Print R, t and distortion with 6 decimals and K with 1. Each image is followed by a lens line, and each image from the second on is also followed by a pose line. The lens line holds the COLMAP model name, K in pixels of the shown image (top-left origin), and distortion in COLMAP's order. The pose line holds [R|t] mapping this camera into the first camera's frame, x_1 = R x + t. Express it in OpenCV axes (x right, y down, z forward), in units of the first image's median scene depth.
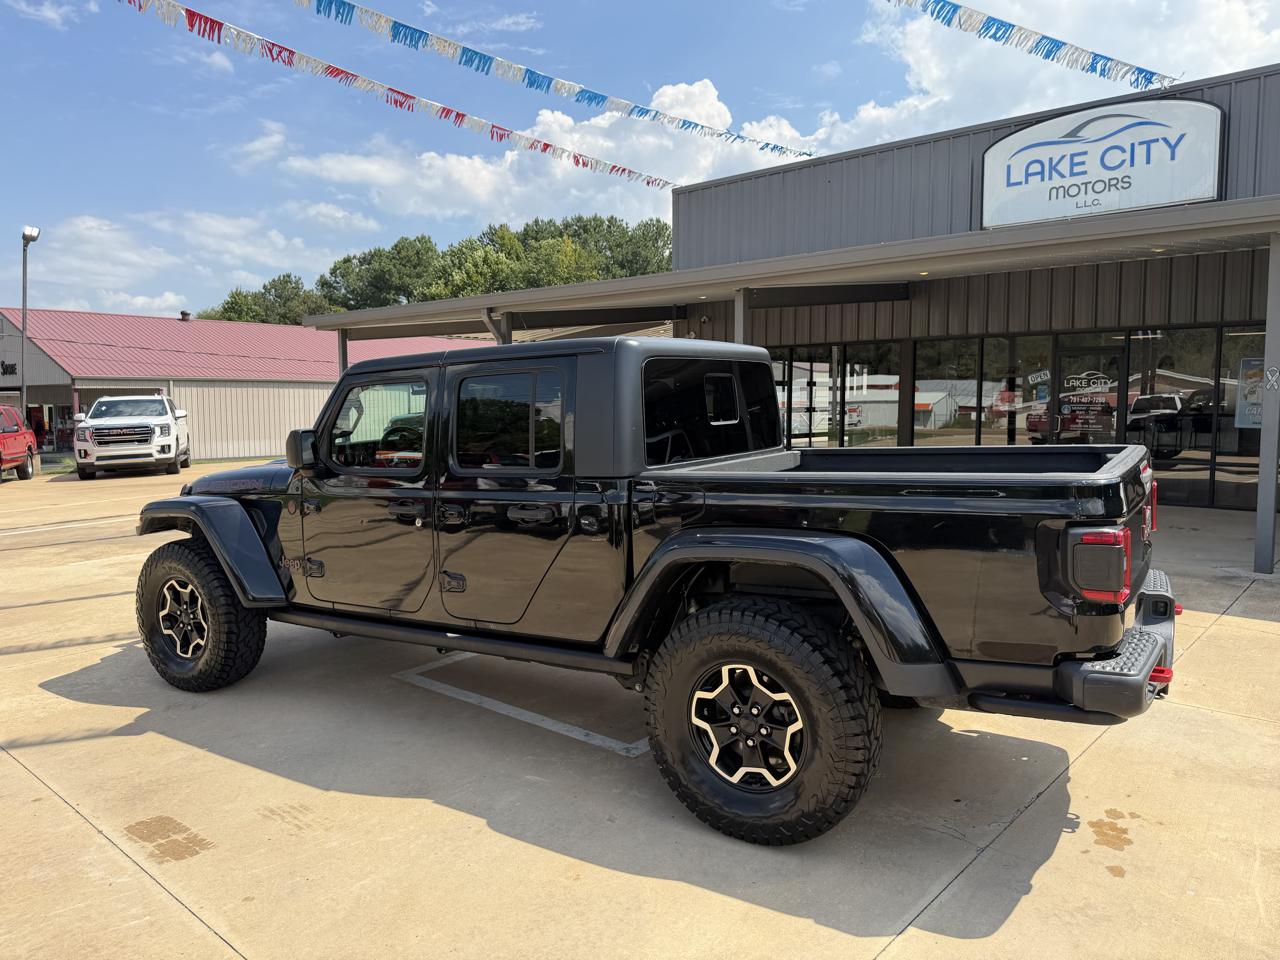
lens RADIAL K [[942.5, 0, 638.0], [0, 942.5, 477.5], [0, 0, 1]] dist [0.031556, -0.042986]
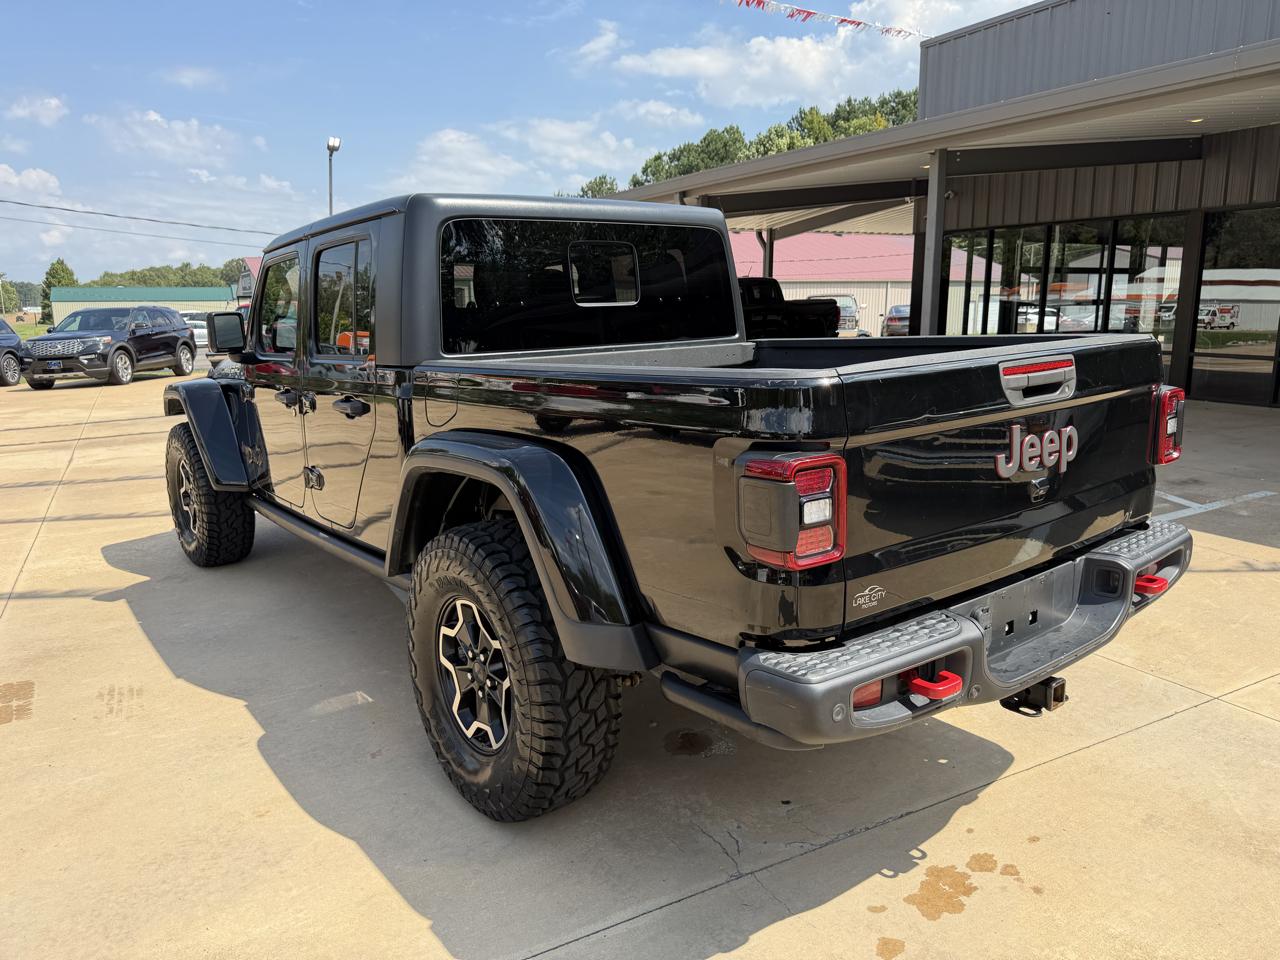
lens RADIAL K [[942.5, 0, 638.0], [0, 942.5, 477.5], [0, 0, 1]] dist [0.031556, -0.042986]
pose [[0.935492, 0.061078, -0.348030, 0.126936], [-0.024322, 0.993742, 0.109020, 0.000332], [0.352510, -0.093522, 0.931123, 0.073541]]
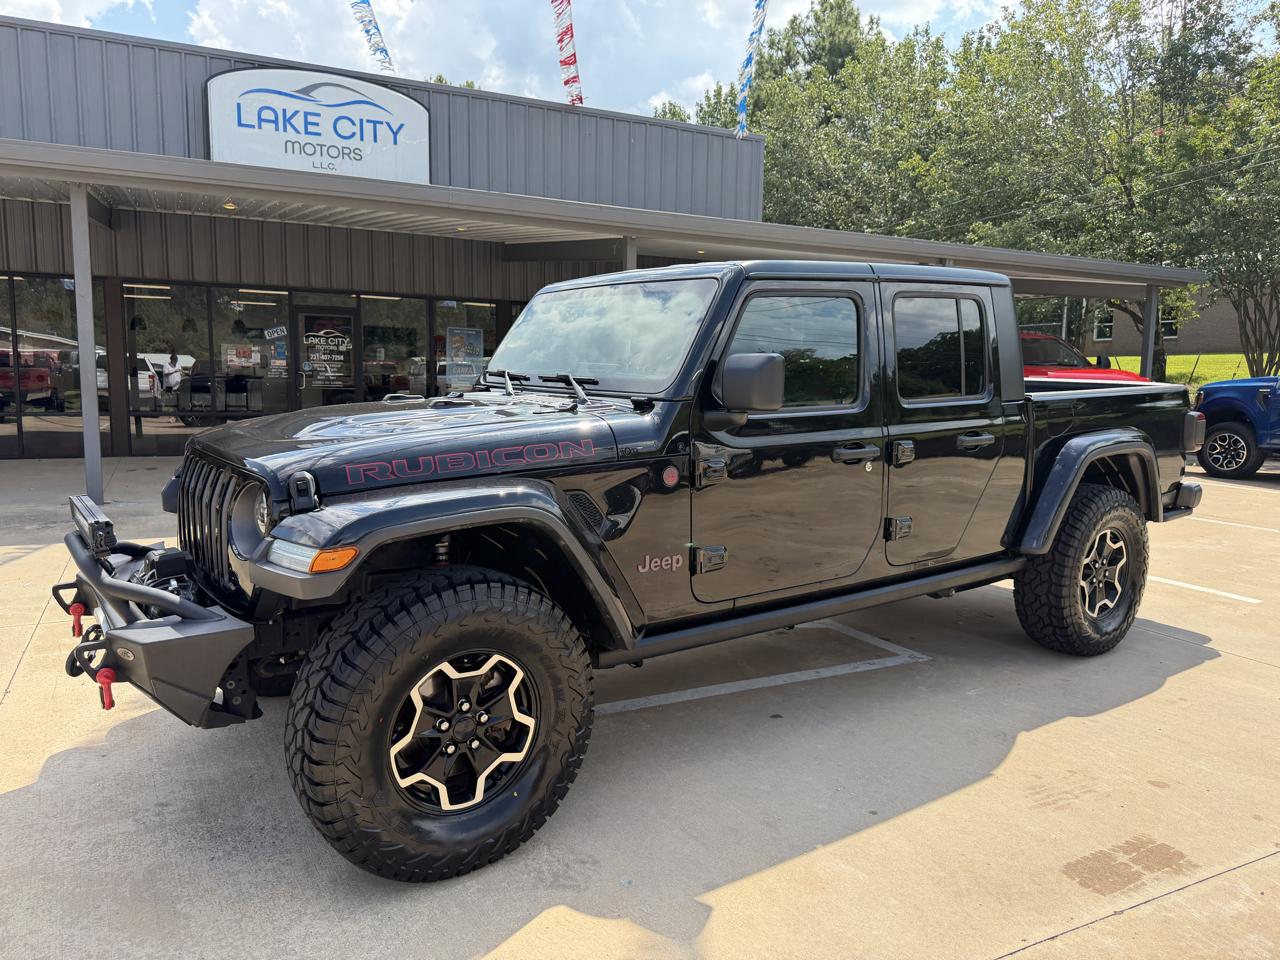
lens RADIAL K [[942.5, 0, 638.0], [0, 942.5, 477.5], [0, 0, 1]] dist [0.031556, -0.042986]
pose [[0.339648, -0.094026, 0.935841, -0.336683], [0.063900, 0.994998, 0.076779, -0.006534], [-0.938379, 0.033723, 0.343958, 0.276111]]
